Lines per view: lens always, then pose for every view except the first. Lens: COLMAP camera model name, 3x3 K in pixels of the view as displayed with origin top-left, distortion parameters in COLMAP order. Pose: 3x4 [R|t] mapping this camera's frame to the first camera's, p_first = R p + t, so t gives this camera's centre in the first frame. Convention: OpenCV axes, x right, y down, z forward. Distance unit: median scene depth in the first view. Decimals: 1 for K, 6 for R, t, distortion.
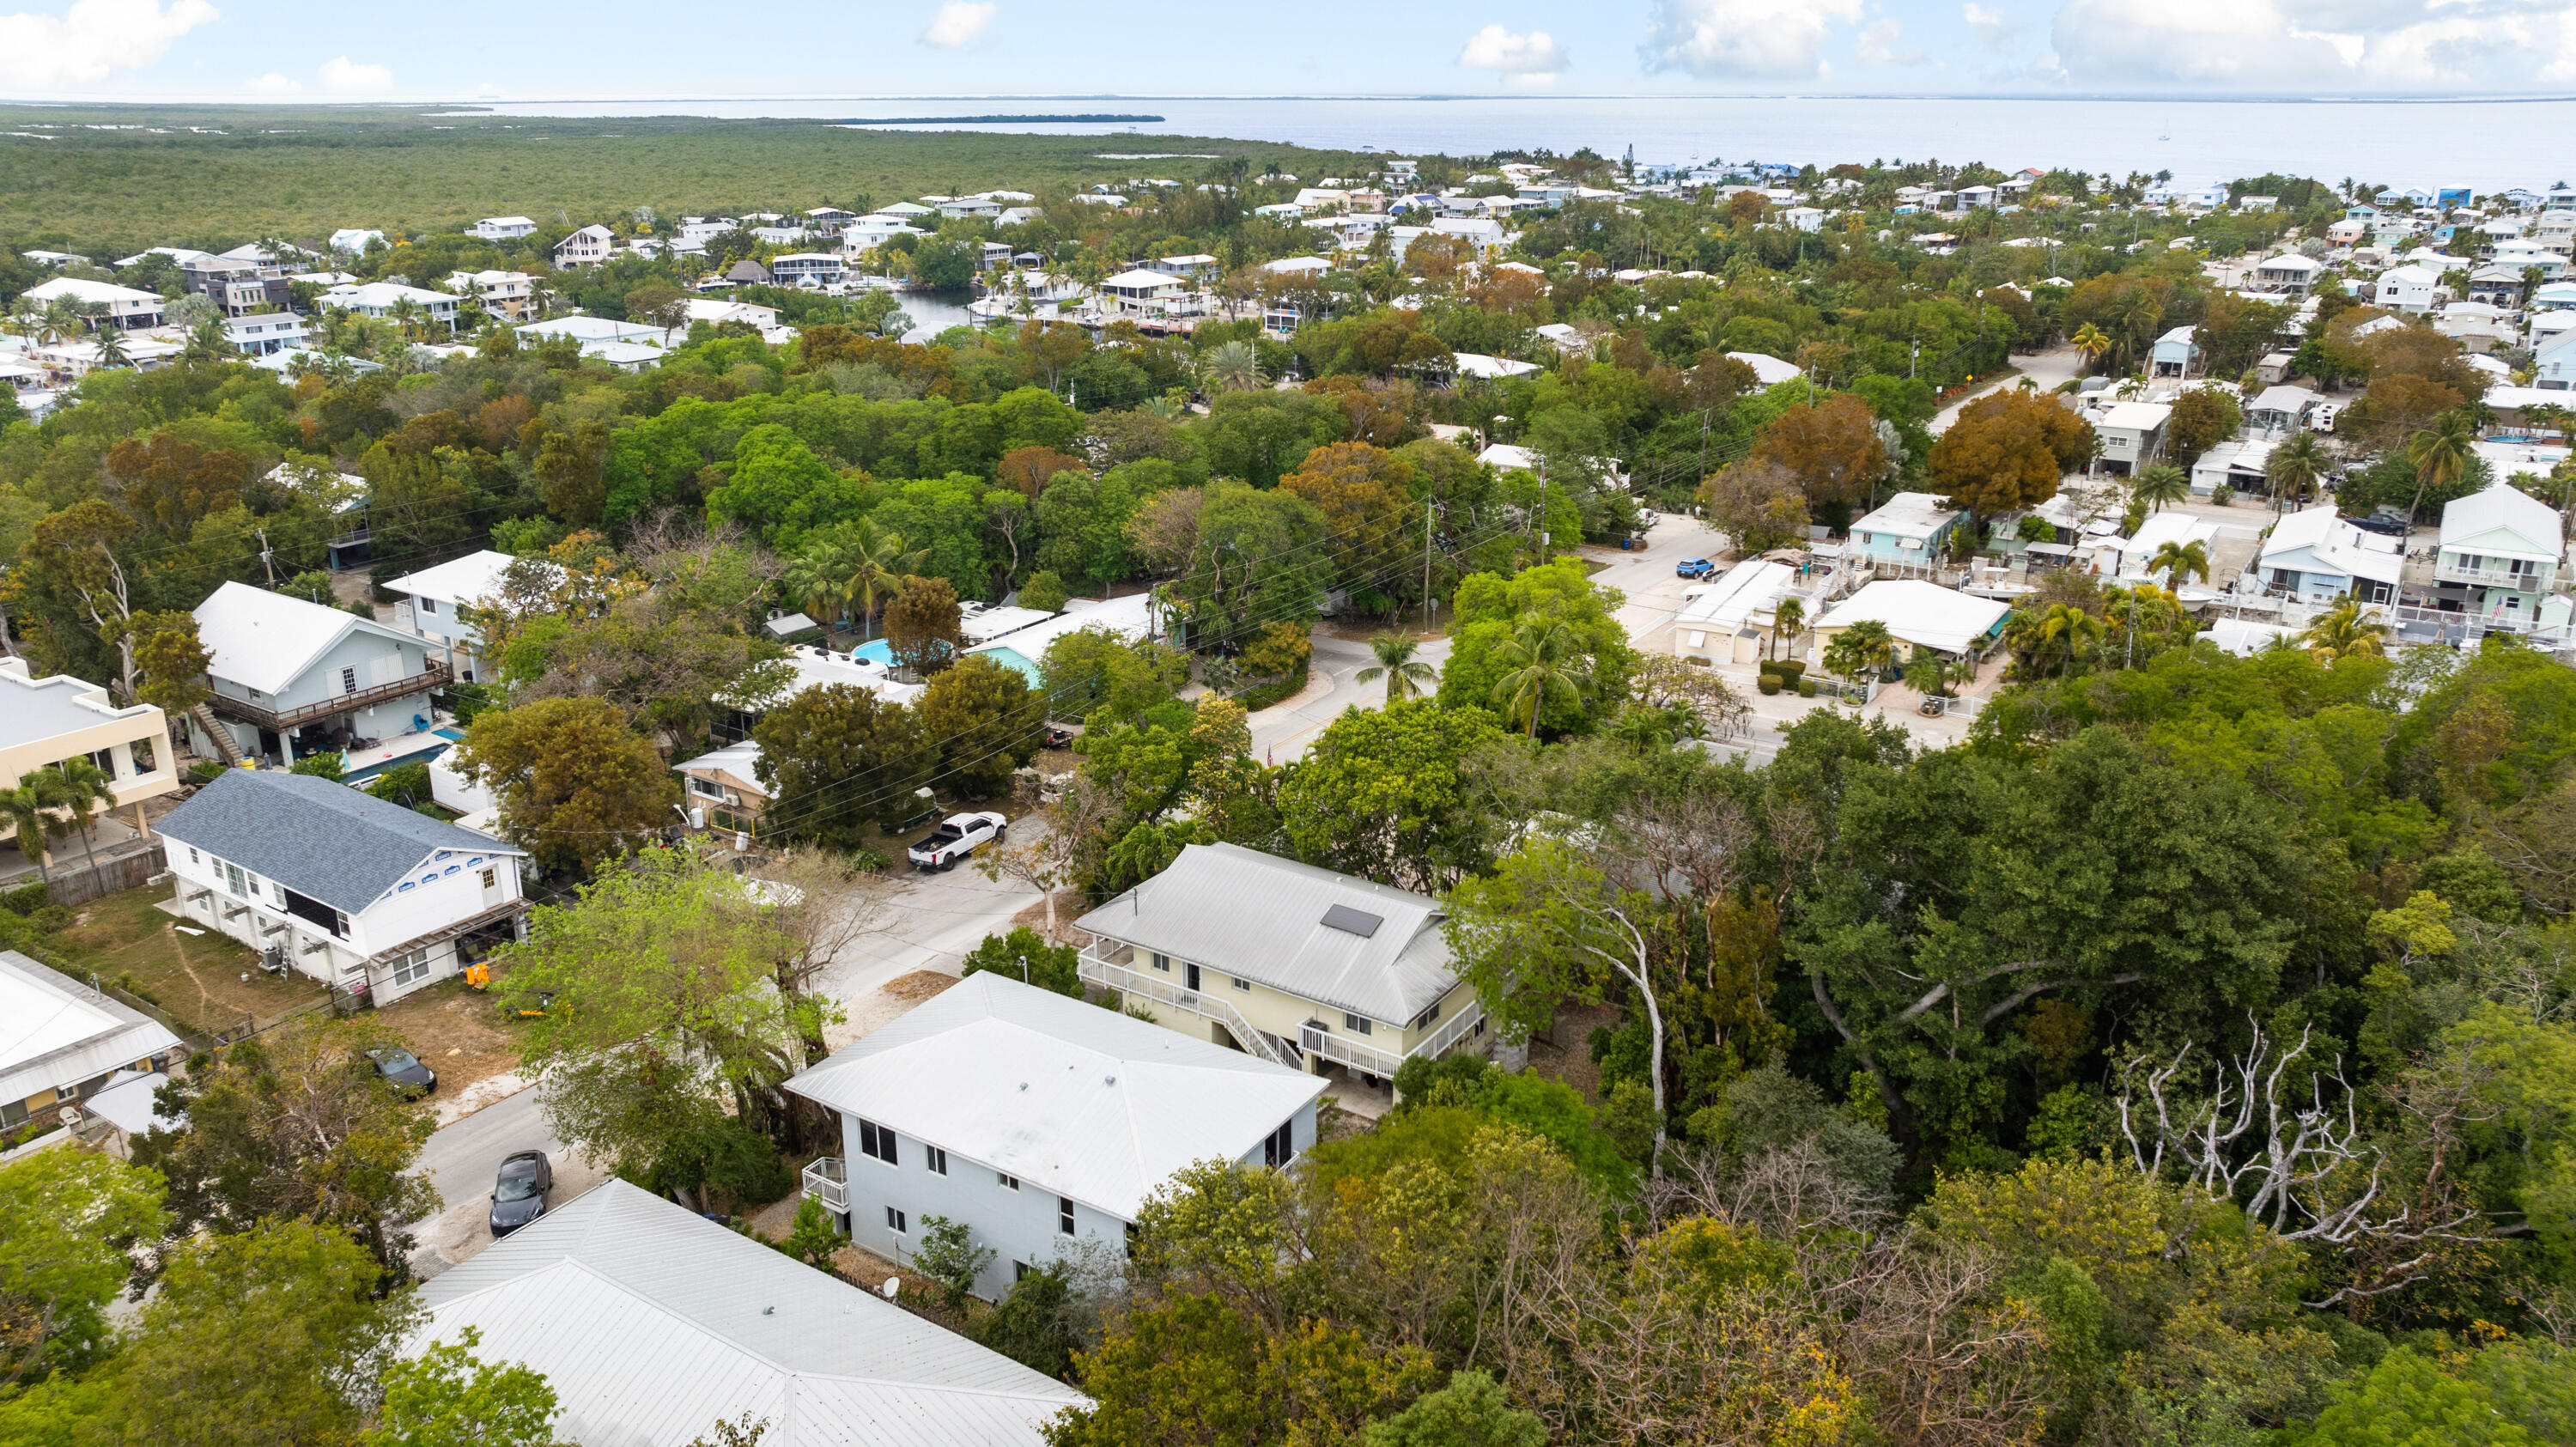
lens RADIAL K [[1784.0, 0, 1288.0], [0, 1784.0, 723.5], [0, 0, 1]] dist [-0.003339, 0.000205]
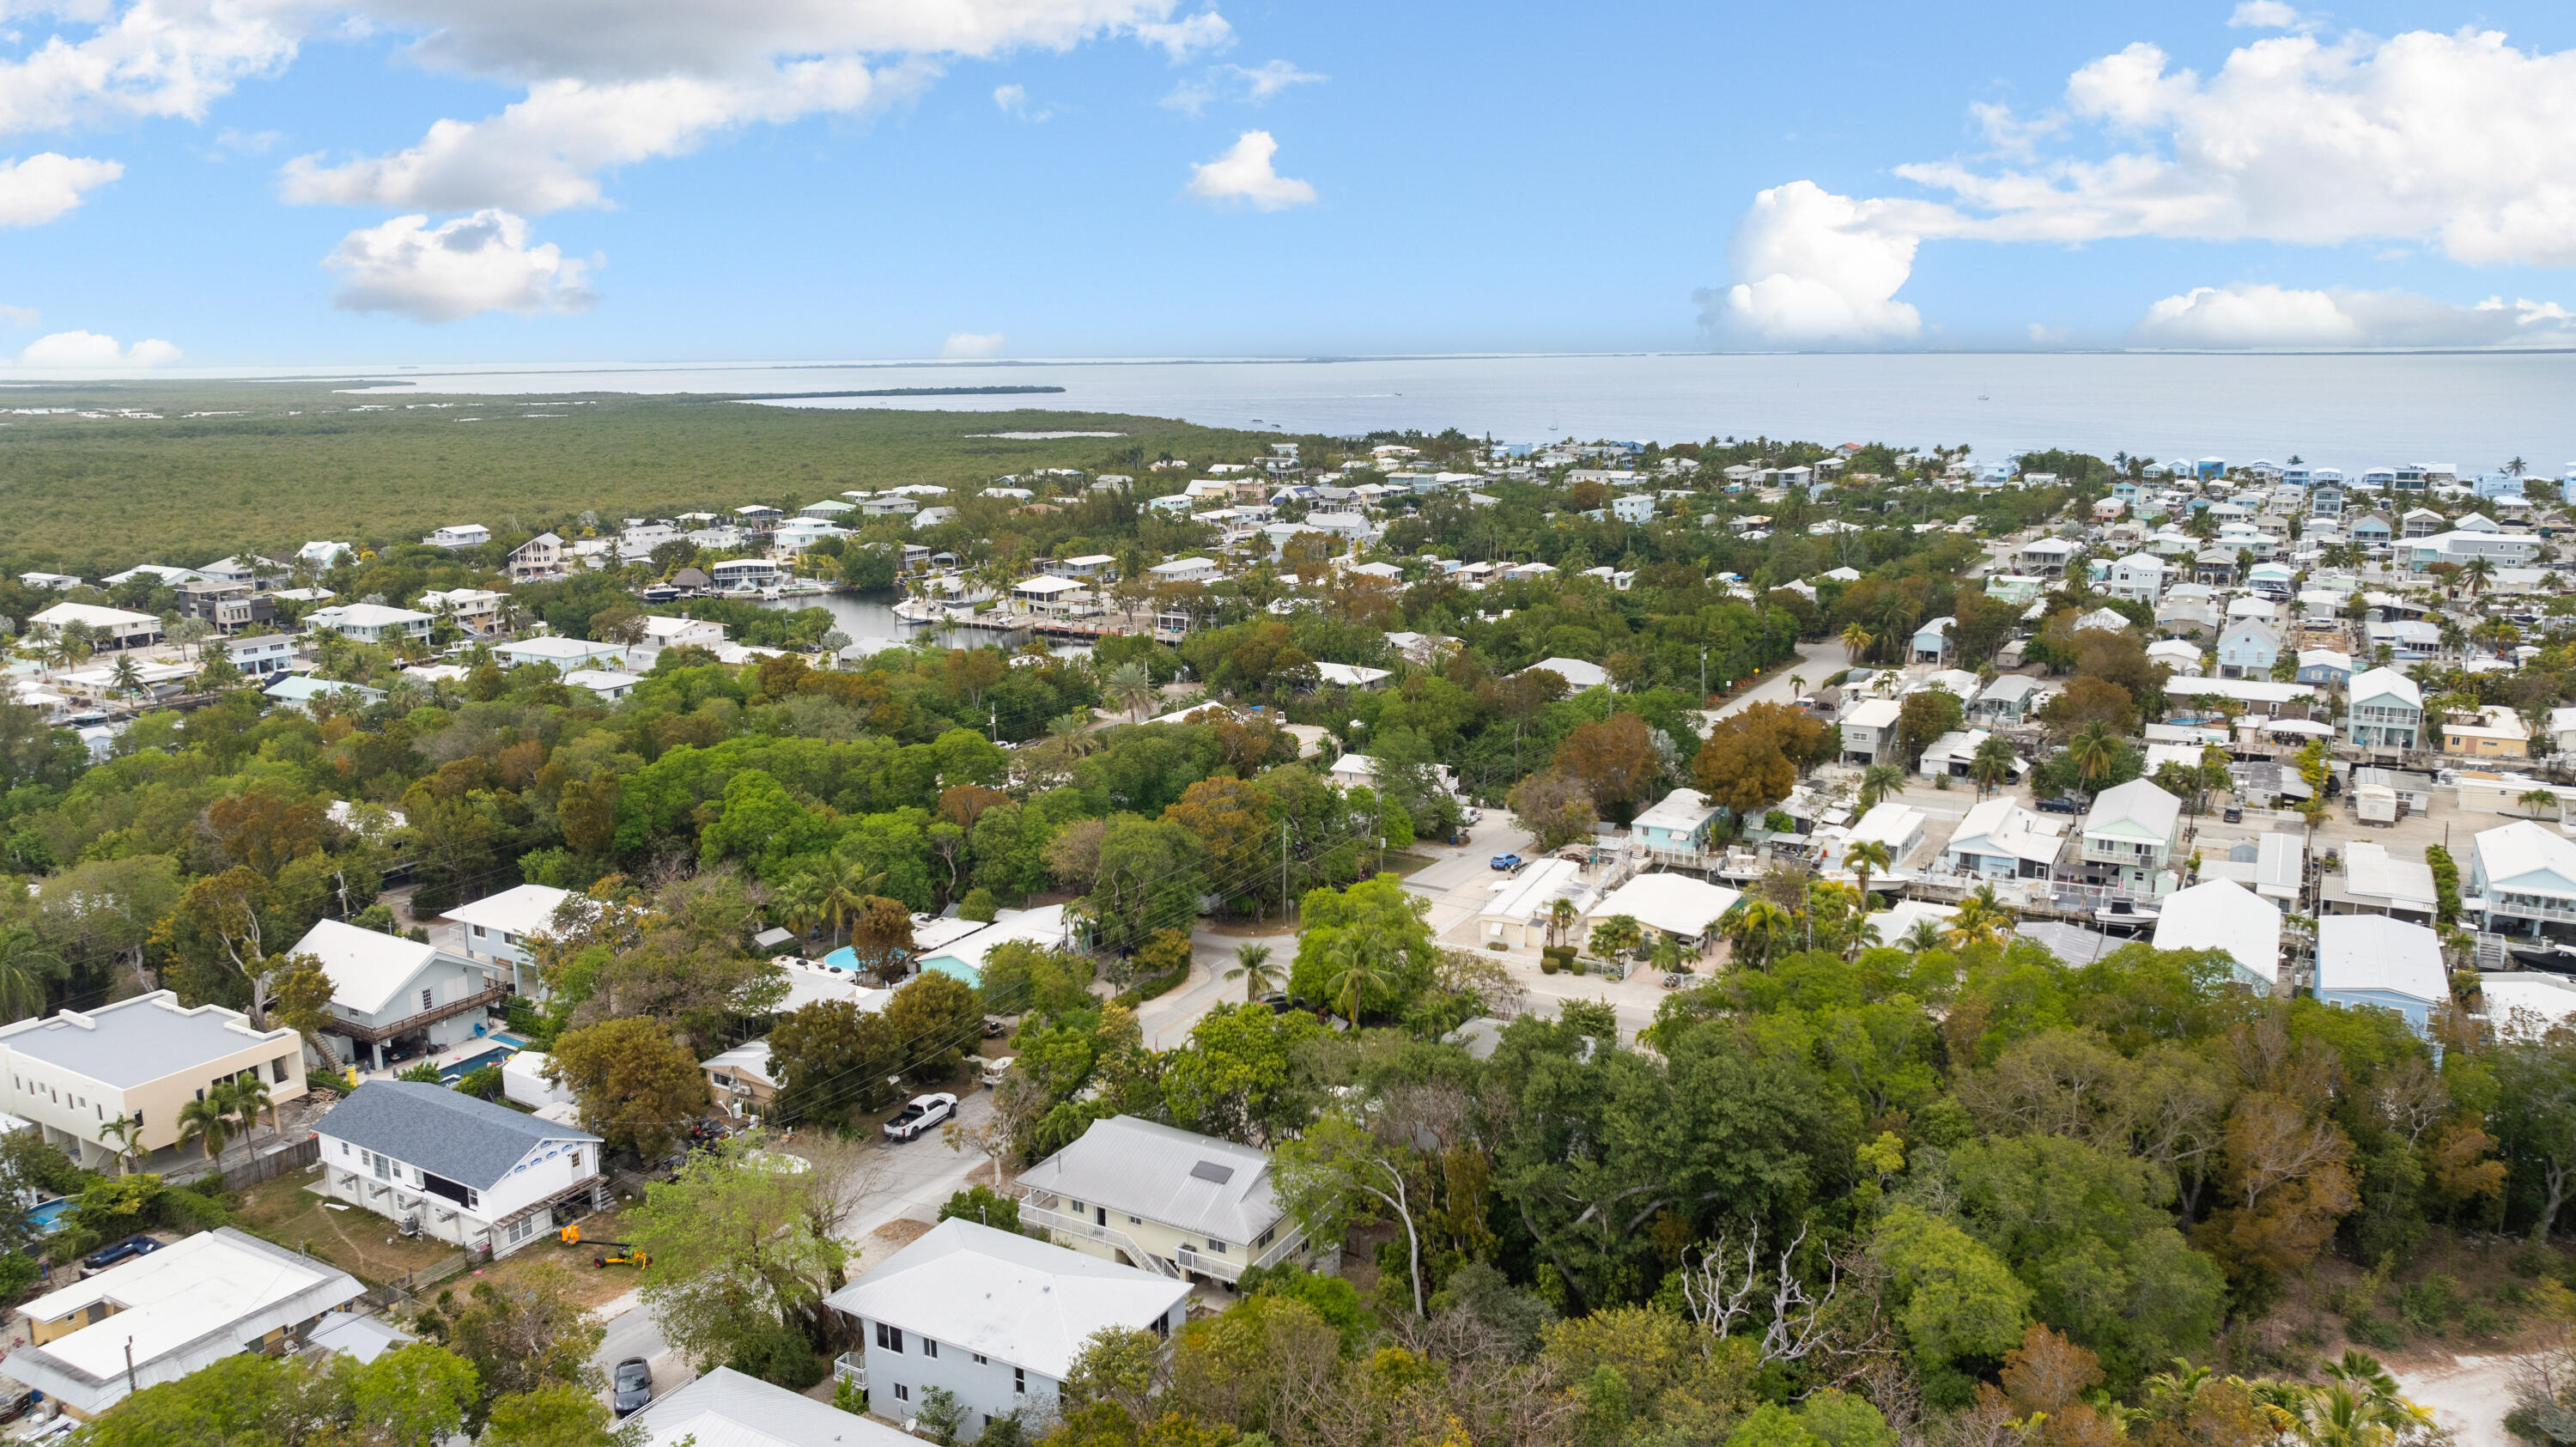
lens RADIAL K [[1803.3, 0, 1288.0], [0, 1803.3, 723.5], [0, 0, 1]] dist [0.004935, -0.032418]
pose [[0.998386, -0.022043, 0.052346, 0.015914], [0.028276, 0.992190, -0.121485, -0.037661], [-0.049260, 0.122769, 0.991212, -0.263242]]
